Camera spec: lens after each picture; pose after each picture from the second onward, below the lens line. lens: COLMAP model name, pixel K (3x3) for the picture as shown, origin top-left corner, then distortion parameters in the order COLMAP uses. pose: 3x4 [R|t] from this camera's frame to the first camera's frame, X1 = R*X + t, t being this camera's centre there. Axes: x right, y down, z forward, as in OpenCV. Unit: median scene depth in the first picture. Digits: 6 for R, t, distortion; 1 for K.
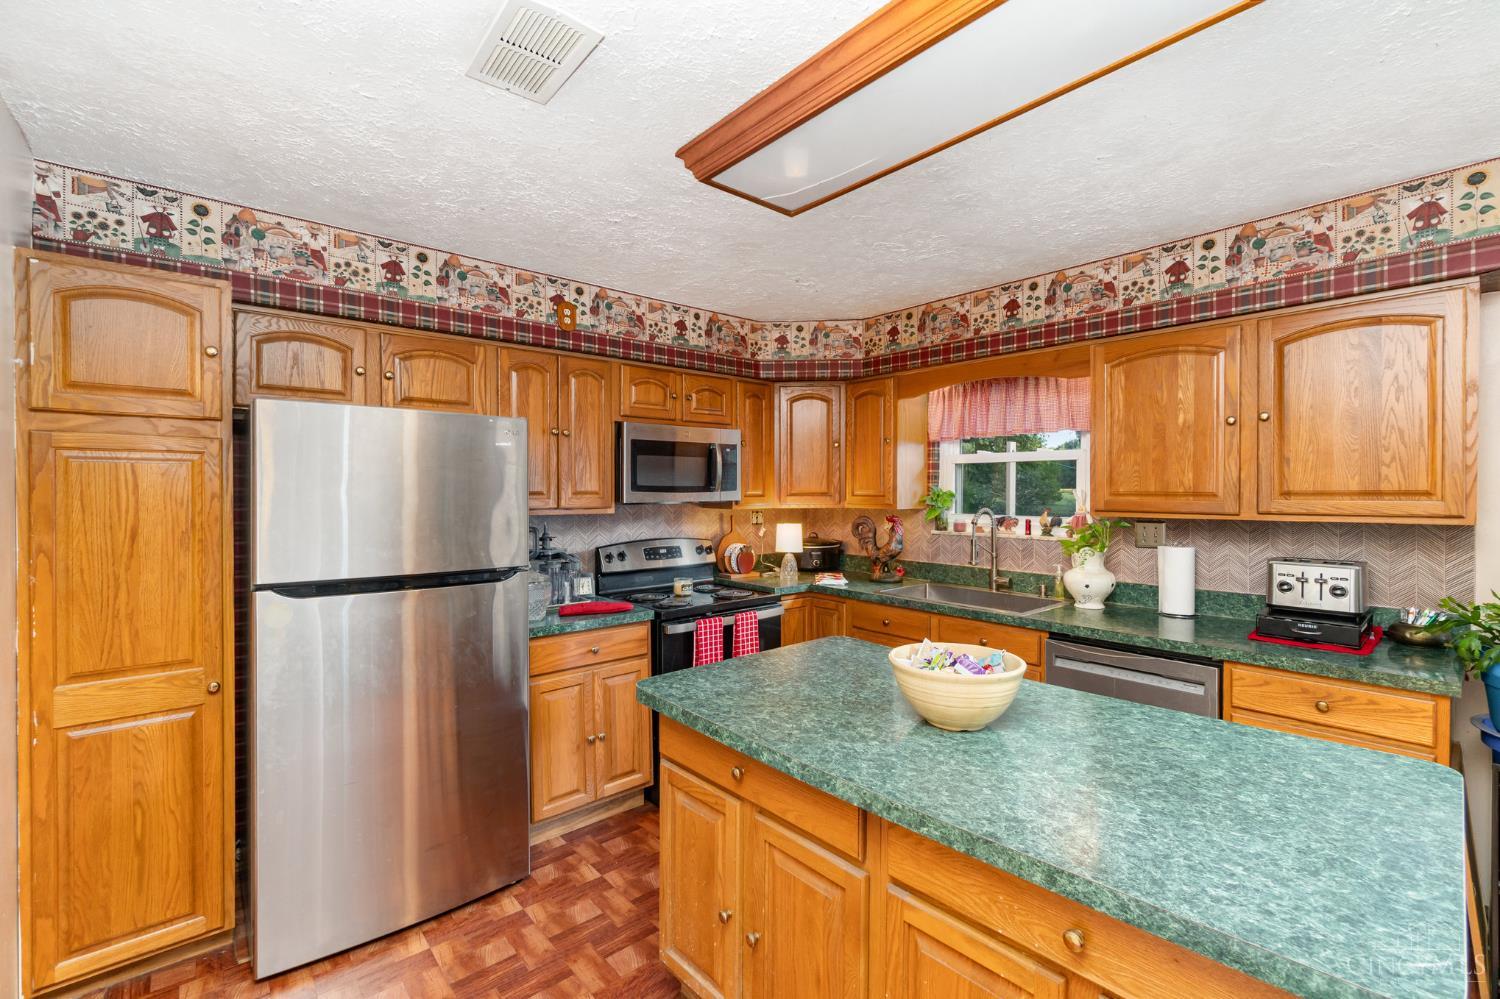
lens RADIAL K [[648.1, 0, 753.5], [0, 648.1, 496.7], [0, 0, 1]] dist [-0.004988, 0.000588]
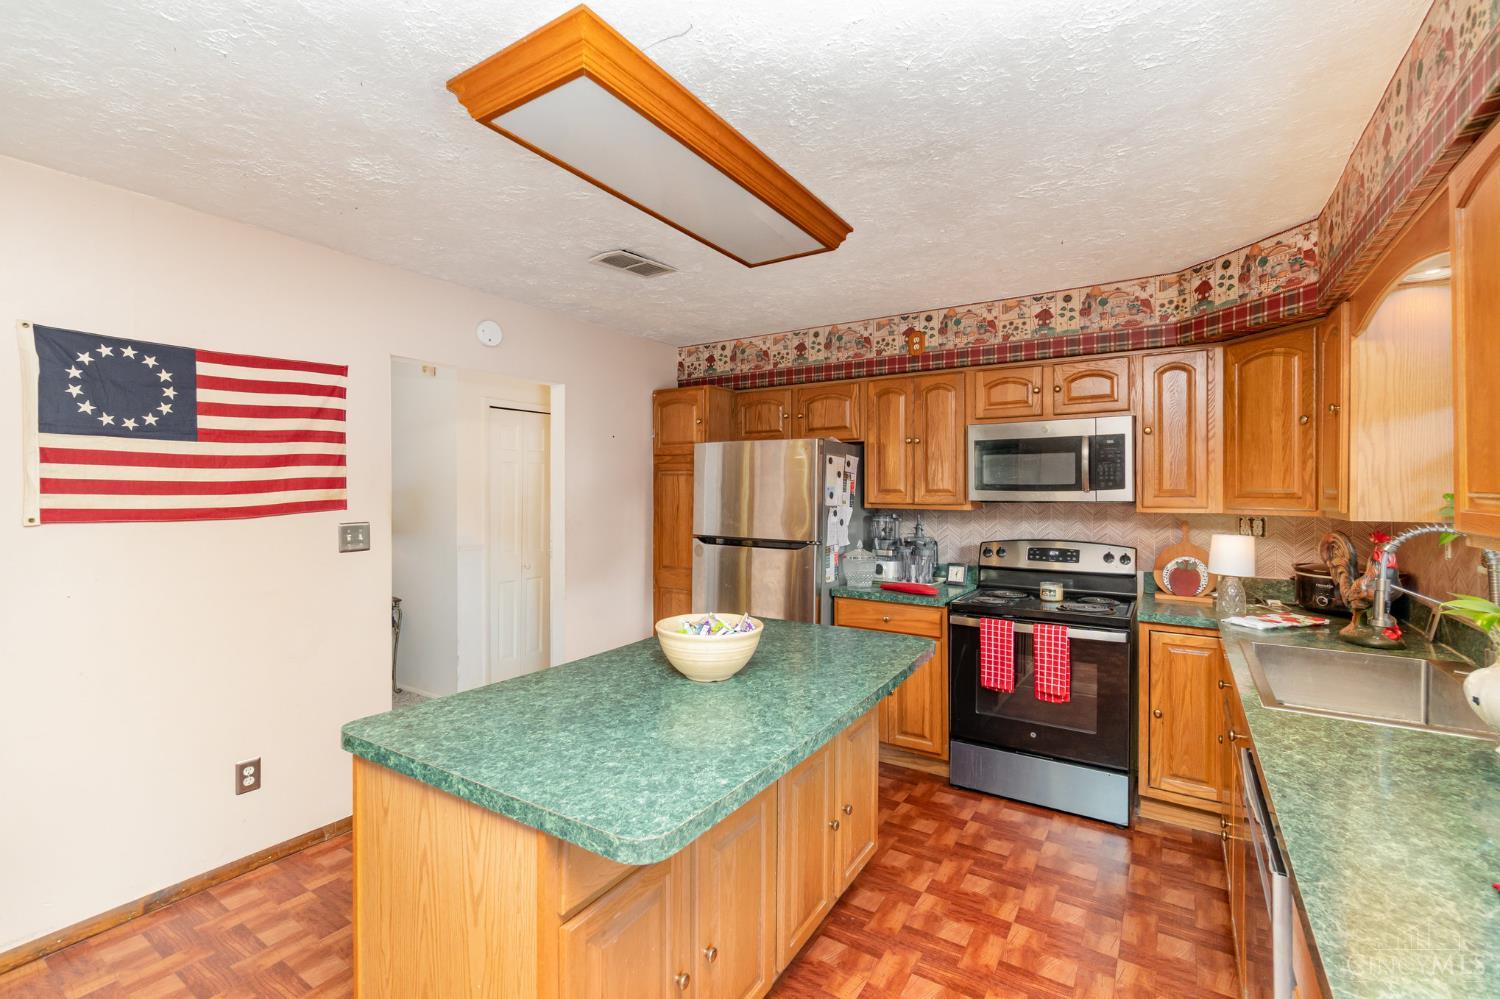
lens RADIAL K [[648.1, 0, 753.2], [0, 648.1, 491.2], [0, 0, 1]] dist [-0.004988, 0.000588]
pose [[0.283450, 0.004205, -0.958978, 0.802204], [-0.011249, 0.999936, 0.001060, -0.002960], [0.958921, 0.010487, 0.283479, 0.385254]]
